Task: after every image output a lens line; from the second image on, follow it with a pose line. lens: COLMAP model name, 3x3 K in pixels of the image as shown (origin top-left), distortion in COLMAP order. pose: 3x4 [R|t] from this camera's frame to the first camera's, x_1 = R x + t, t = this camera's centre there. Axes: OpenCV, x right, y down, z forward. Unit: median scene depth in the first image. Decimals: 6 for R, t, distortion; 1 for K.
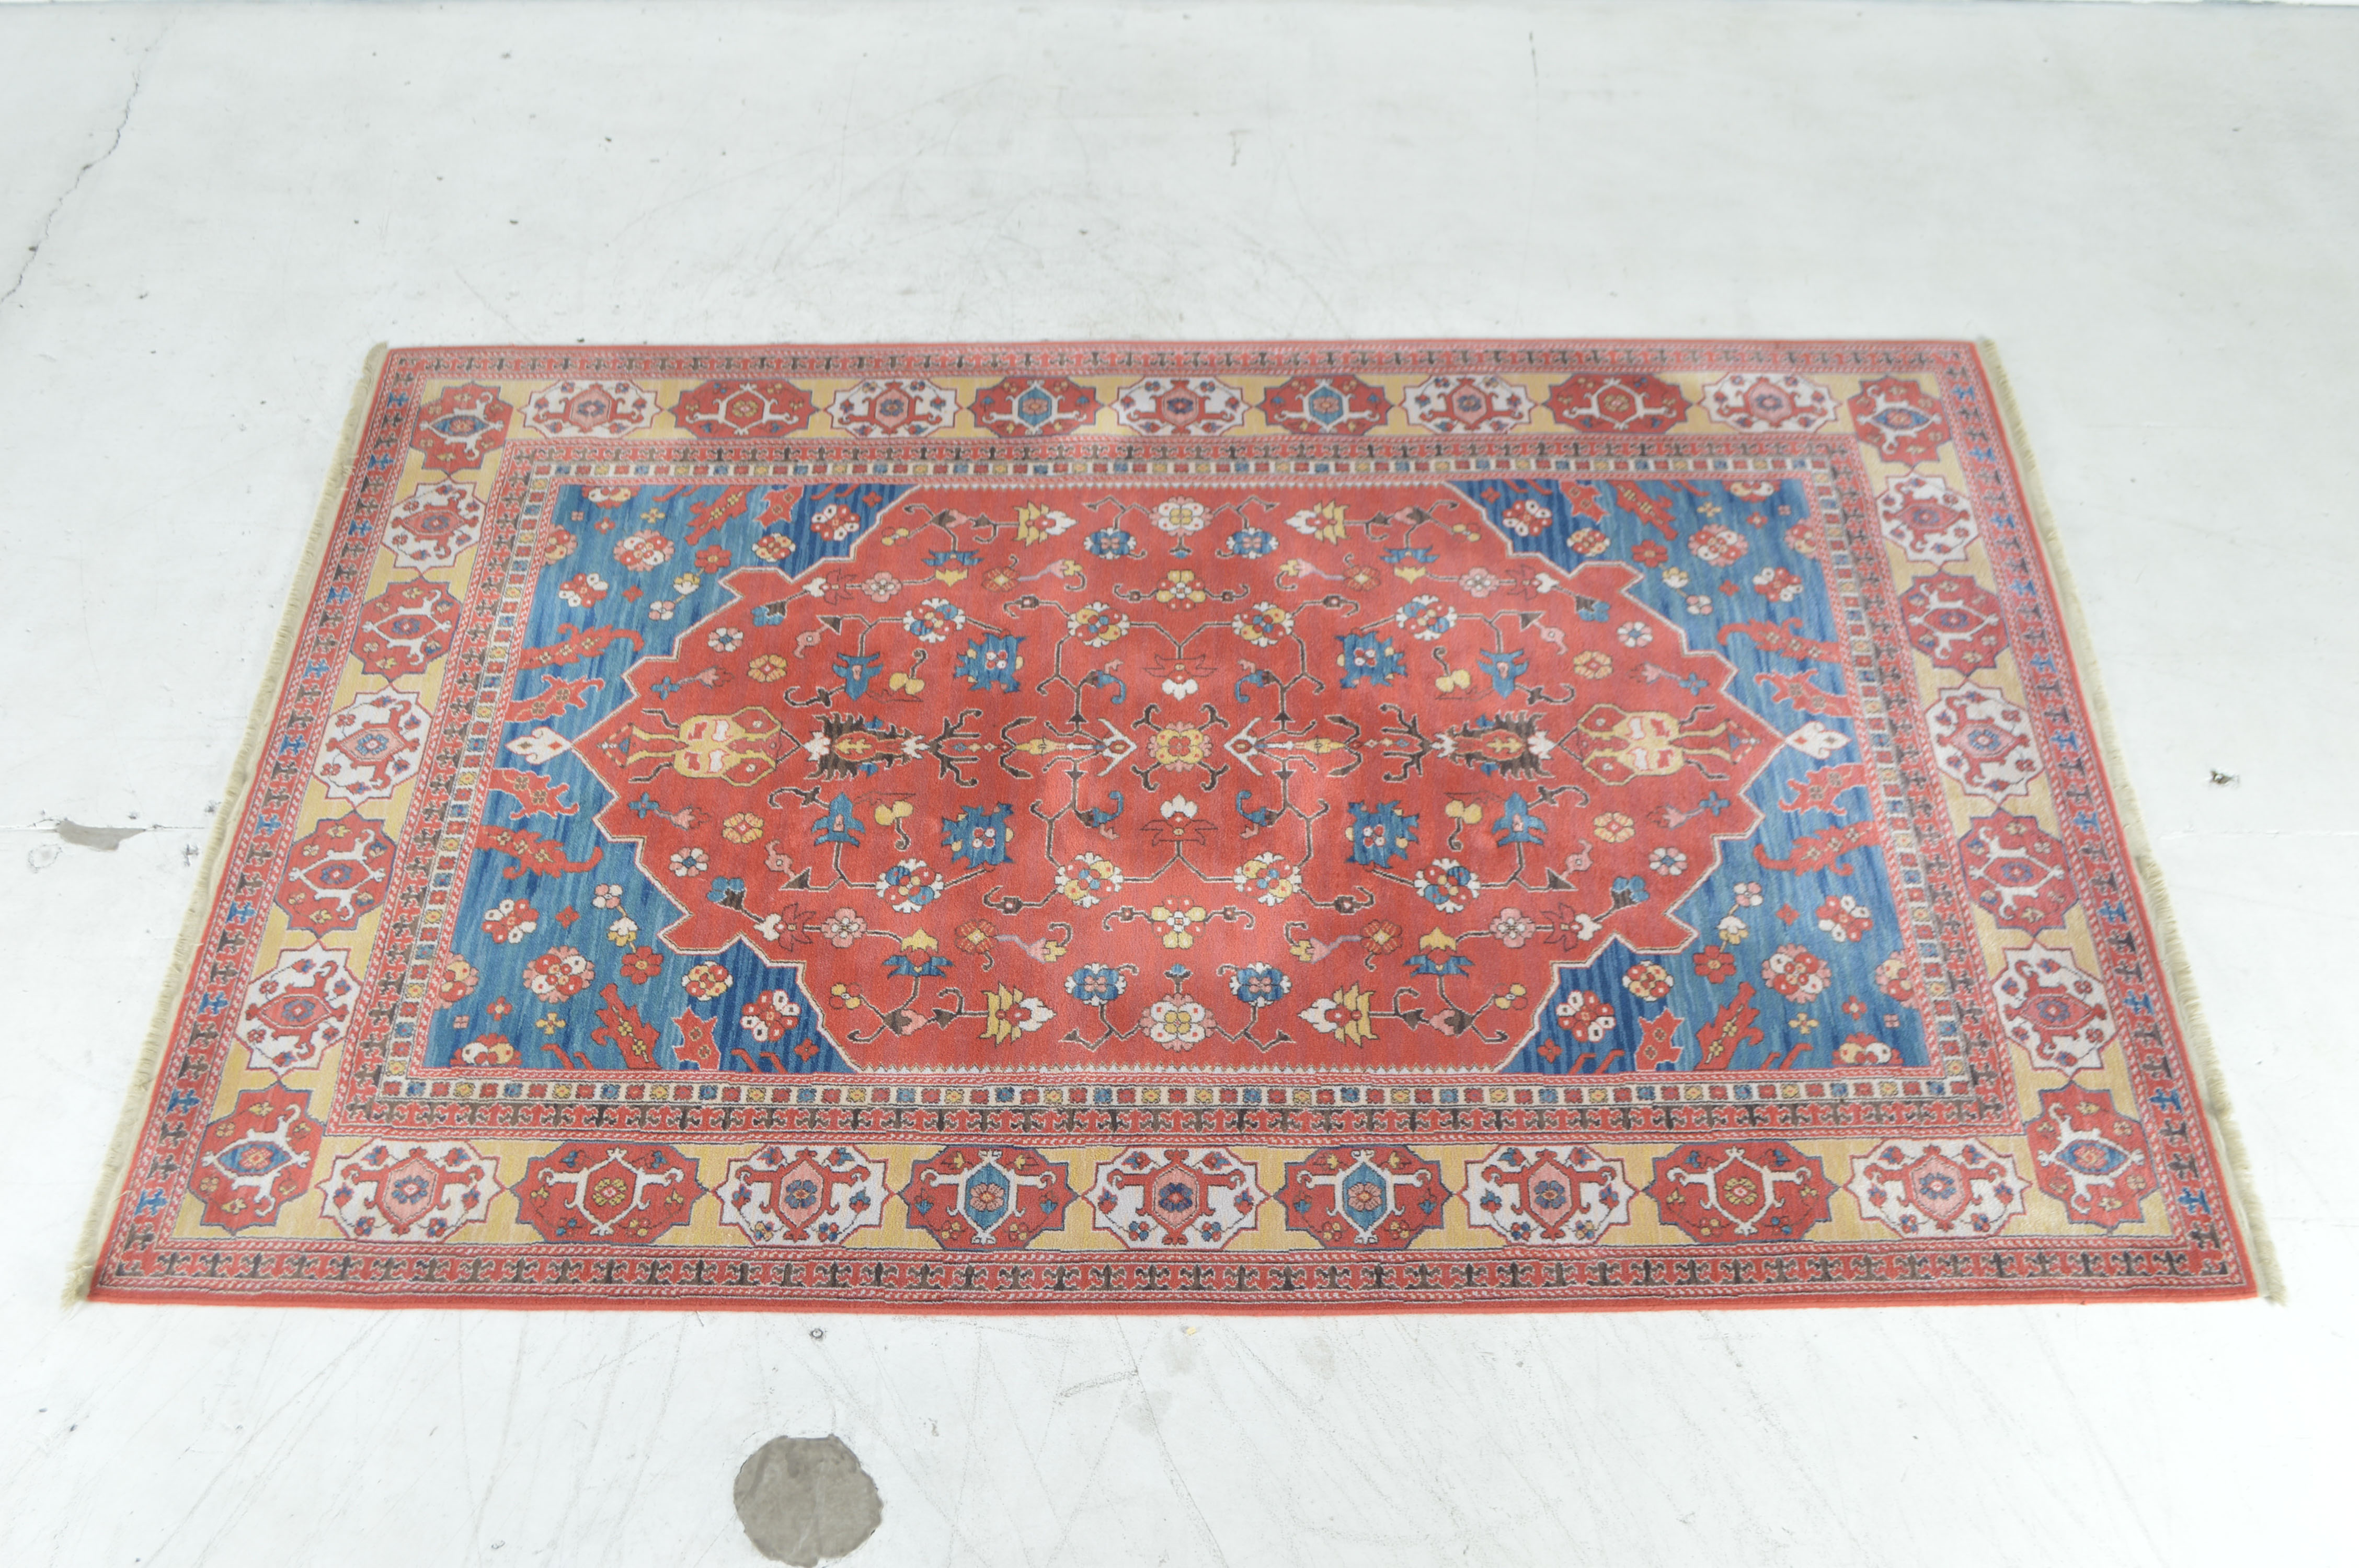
lens RADIAL K [[2648.8, 0, 1179.9], [0, 2648.8, 782.7], [0, 0, 1]] dist [-0.060989, 0.000000]
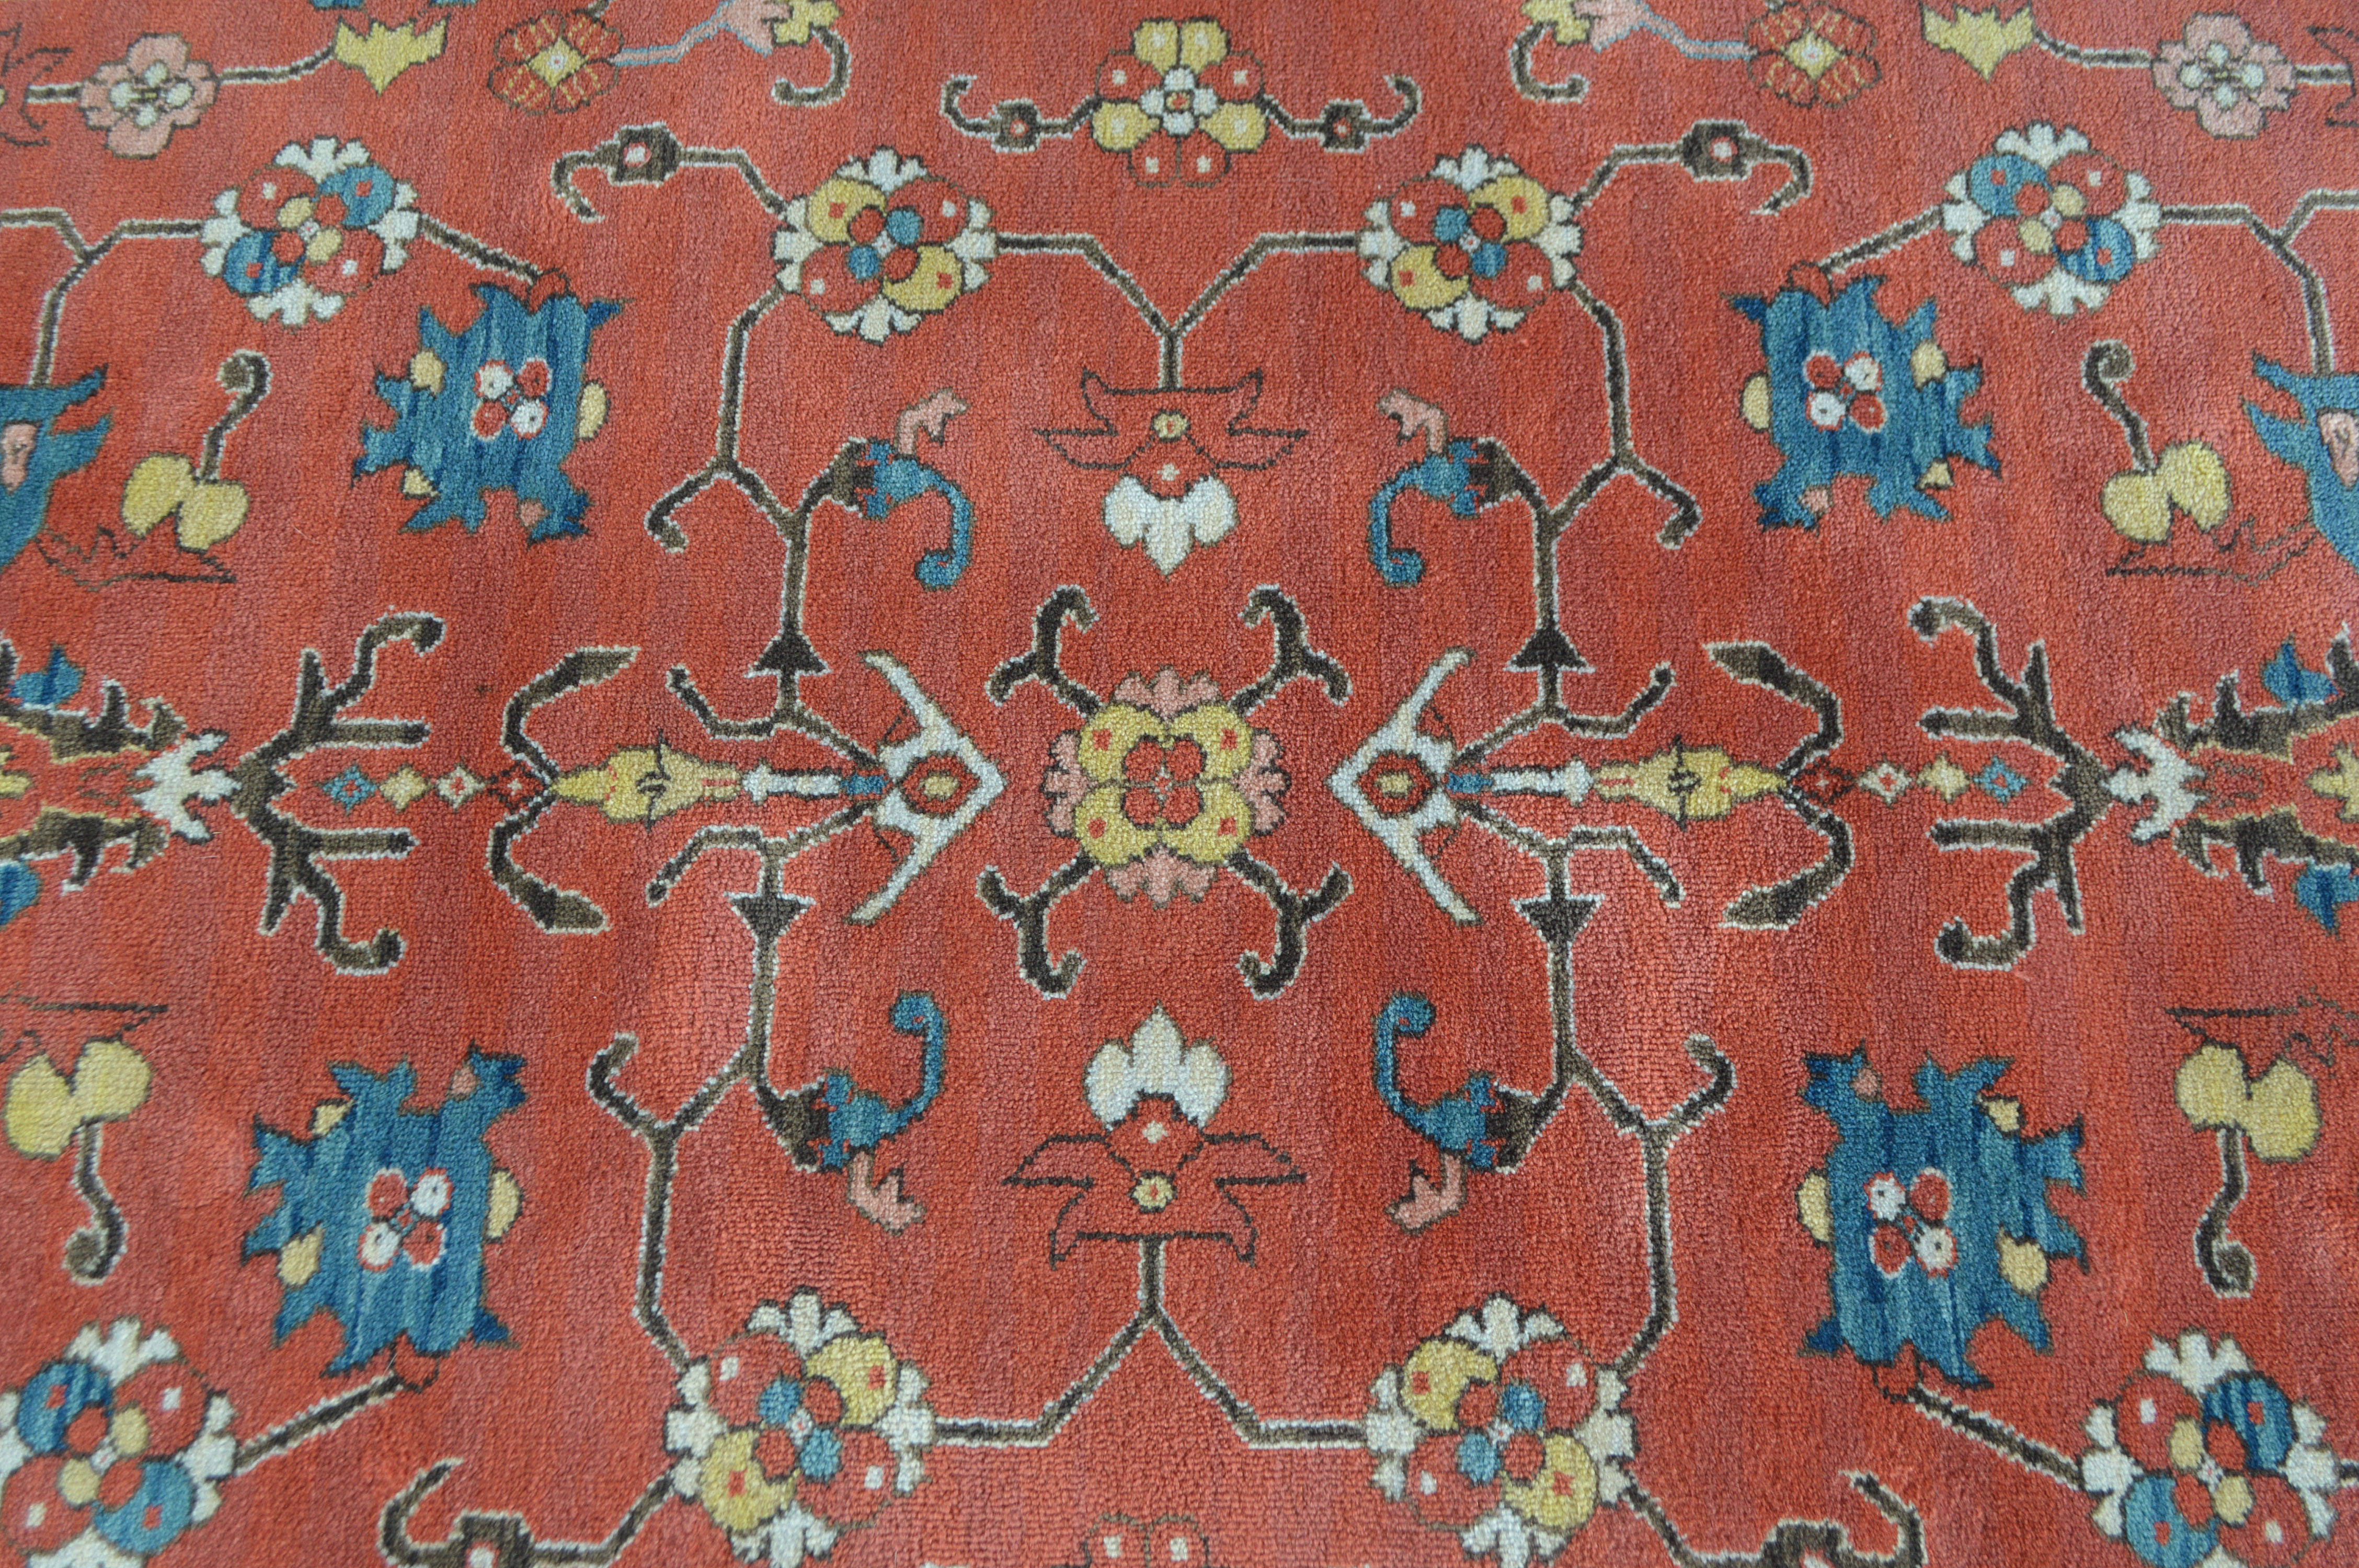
lens RADIAL K [[2648.8, 0, 1177.0], [0, 2648.8, 784.2], [0, 0, 1]] dist [-0.060989, 0.000000]
pose [[0.999740, 0.005230, -0.022197, 0.007439], [0.002205, 0.946624, 0.322332, -0.103904], [0.022698, -0.322297, 0.946366, 0.777678]]
